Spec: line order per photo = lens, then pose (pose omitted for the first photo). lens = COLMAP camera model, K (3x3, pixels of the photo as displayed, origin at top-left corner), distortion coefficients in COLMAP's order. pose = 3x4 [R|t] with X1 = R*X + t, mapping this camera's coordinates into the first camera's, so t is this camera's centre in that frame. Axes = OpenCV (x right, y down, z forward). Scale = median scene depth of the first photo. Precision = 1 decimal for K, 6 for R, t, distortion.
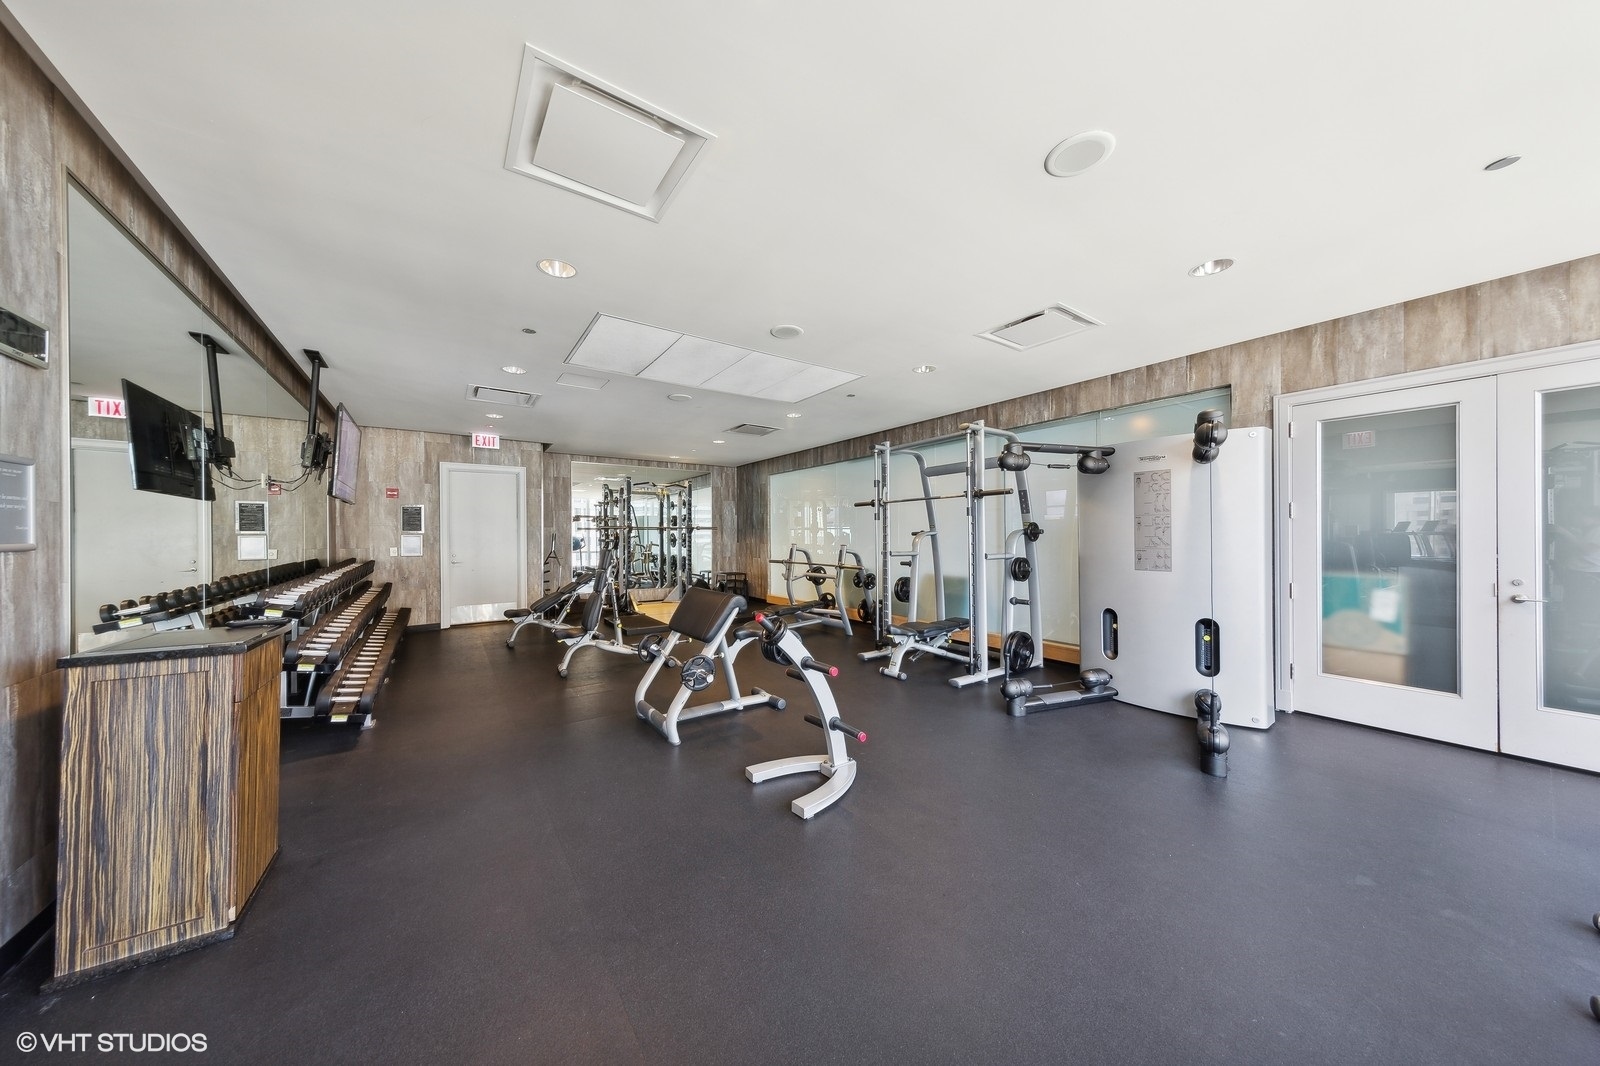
lens RADIAL K [[507.6, 0, 799.4], [0, 507.6, 535.5], [0, 0, 1]] dist [0.001604, -0.000063]
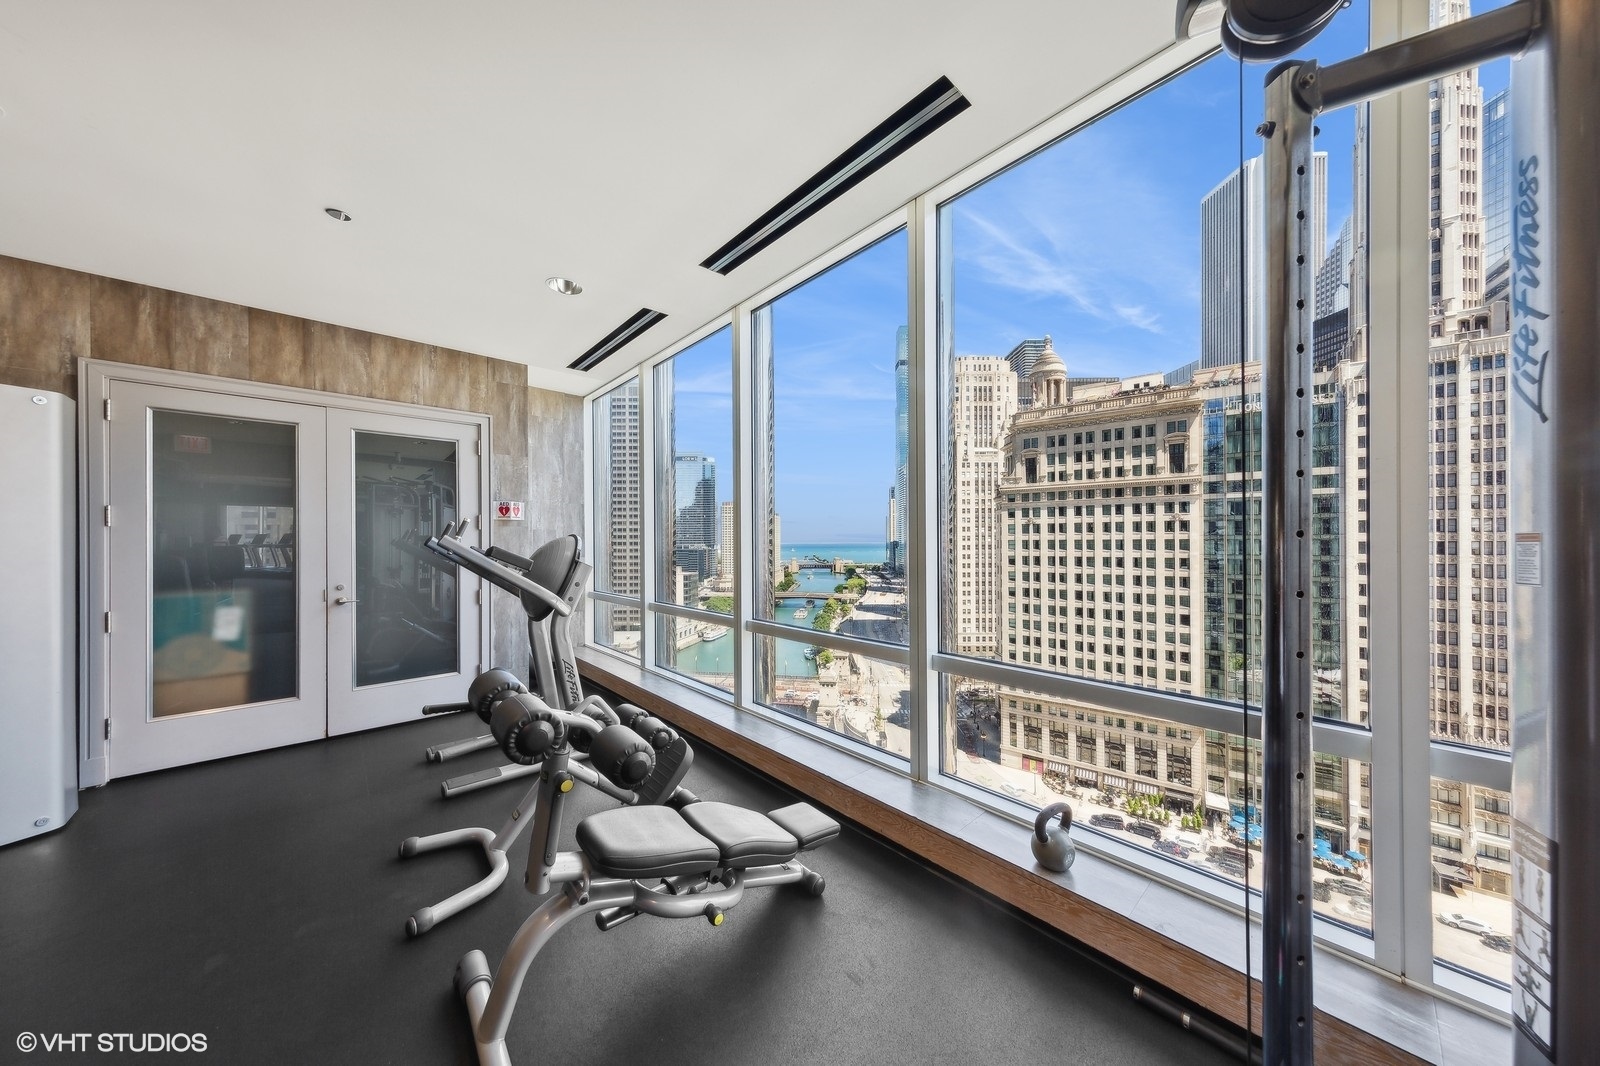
lens RADIAL K [[507.6, 0, 799.4], [0, 507.6, 535.5], [0, 0, 1]] dist [0.001604, -0.000063]
pose [[-0.139555, 0.011895, 0.990143, 0.085805], [0.012697, 0.999867, -0.010222, -0.002120], [-0.990133, 0.011145, -0.139687, 0.097698]]
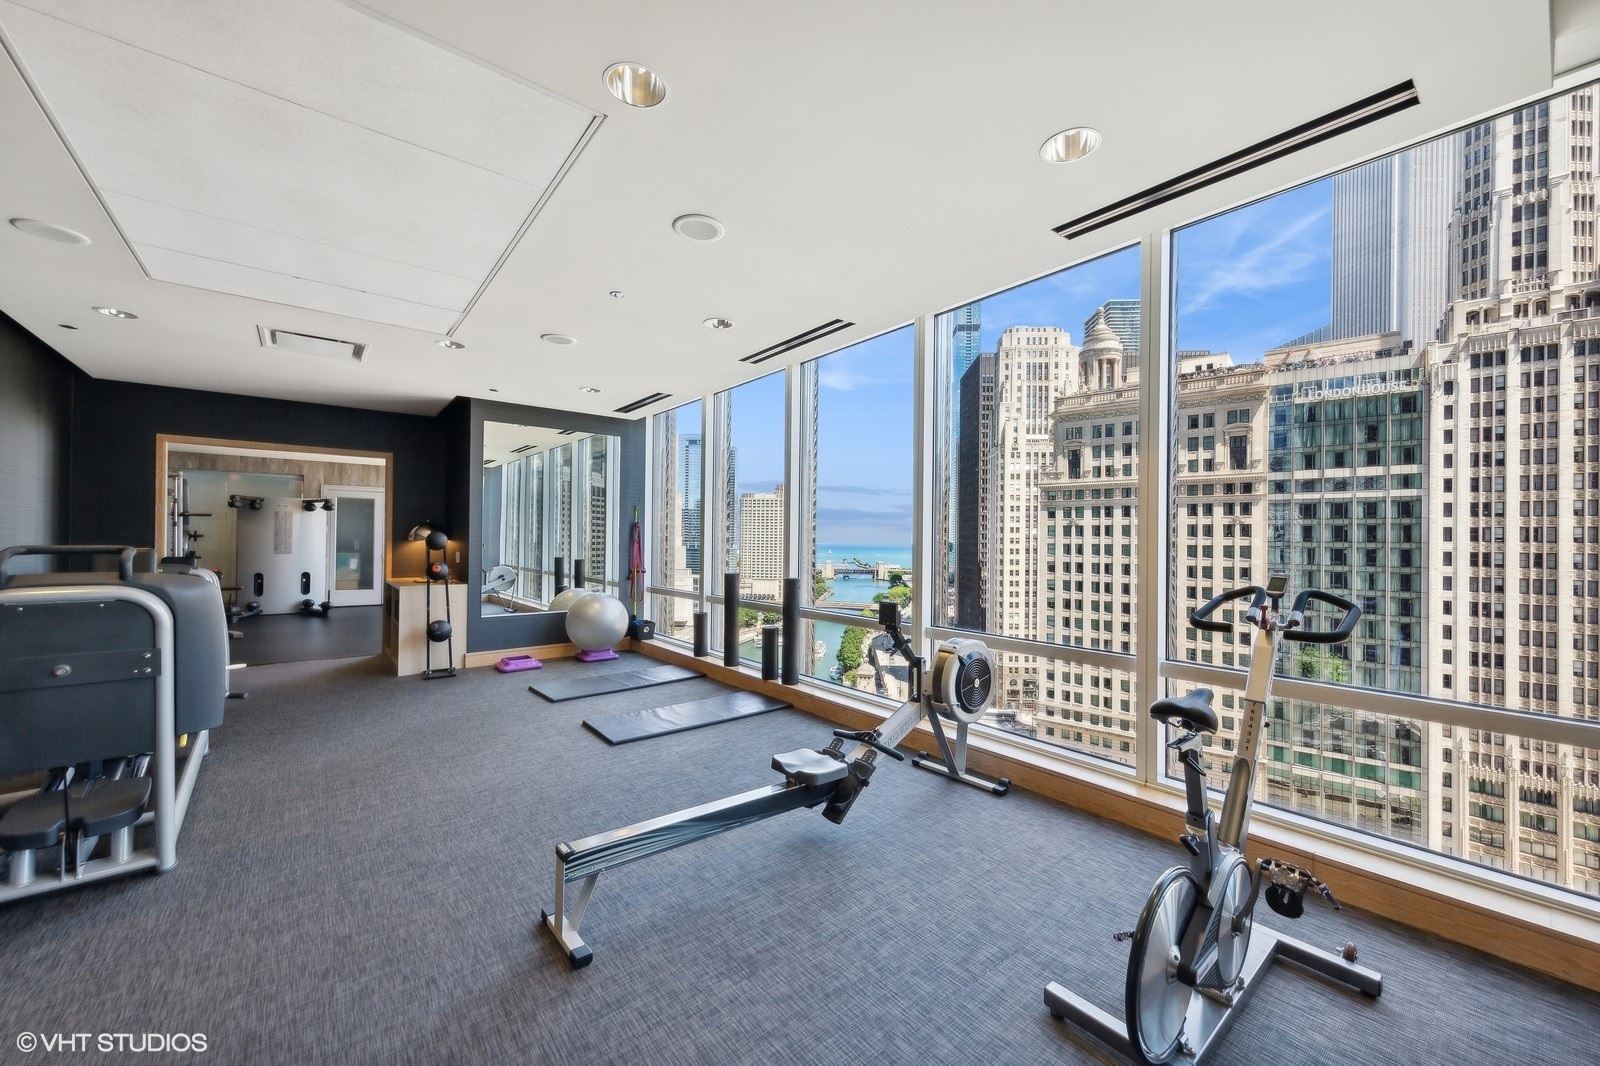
lens RADIAL K [[607.3, 0, 800.0], [0, 607.3, 533.0], [0, 0, 1]] dist [0.000629, 0.000106]
pose [[-0.079786, 0.011897, 0.996741, -2.821836], [-0.003271, 0.999920, -0.012197, -0.003250], [-0.996807, -0.004234, -0.079740, -1.424199]]
